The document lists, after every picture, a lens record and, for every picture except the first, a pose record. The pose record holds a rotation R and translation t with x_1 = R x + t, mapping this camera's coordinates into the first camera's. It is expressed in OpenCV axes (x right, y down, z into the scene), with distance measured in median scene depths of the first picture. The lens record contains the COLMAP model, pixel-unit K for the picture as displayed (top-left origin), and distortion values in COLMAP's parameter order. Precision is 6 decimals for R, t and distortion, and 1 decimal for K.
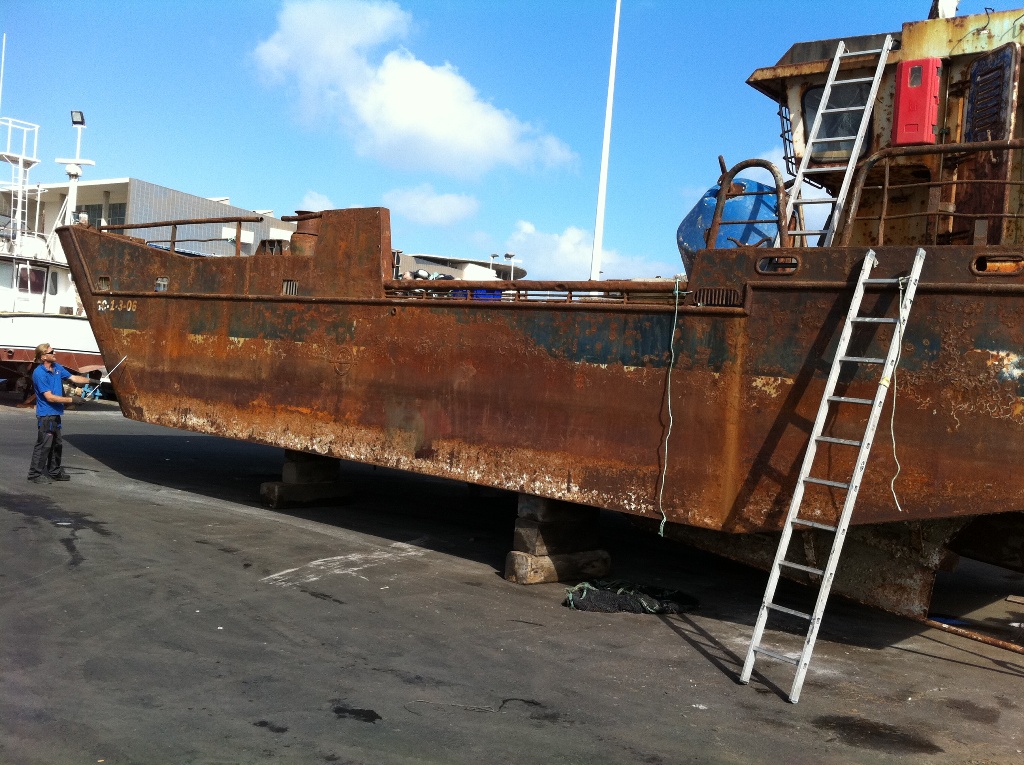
lens RADIAL K [[1006.4, 0, 510.8], [0, 1006.4, 386.8], [0, 0, 1]] dist [-0.012005, 0.000000]
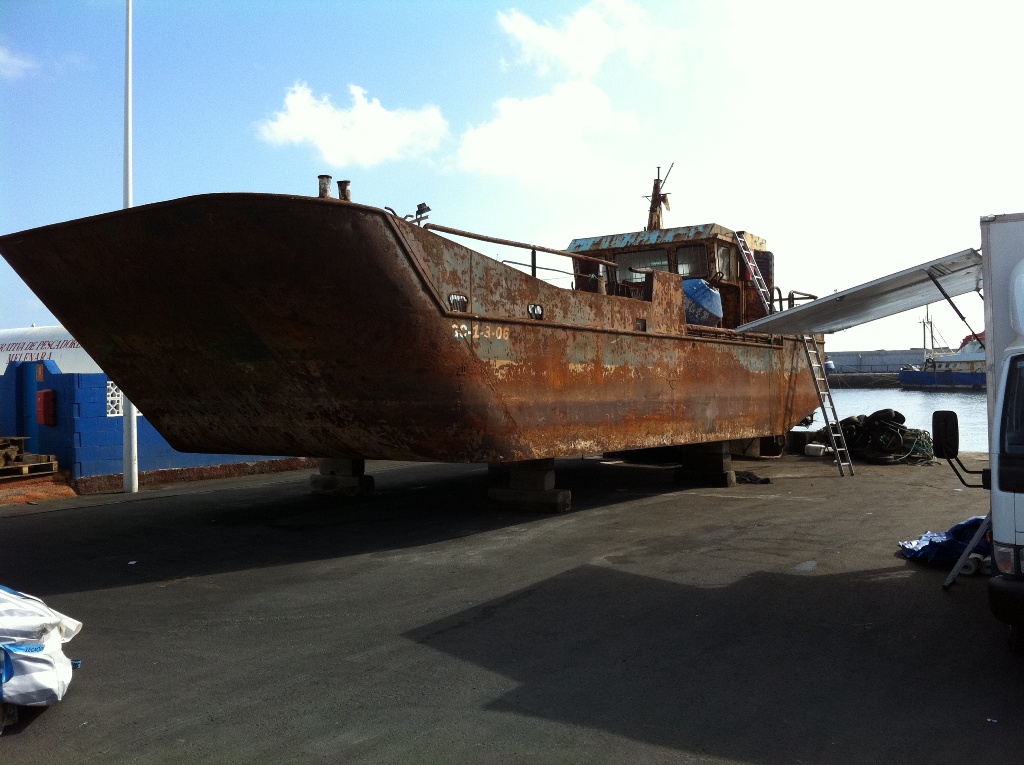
lens RADIAL K [[1006.4, 0, 512.2], [0, 1006.4, 383.3], [0, 0, 1]] dist [-0.012005, 0.000000]
pose [[-0.080982, -0.080272, 0.993478, -2.040278], [0.003644, 0.996721, 0.080831, -0.175820], [-0.996709, 0.010166, -0.080424, 1.728904]]
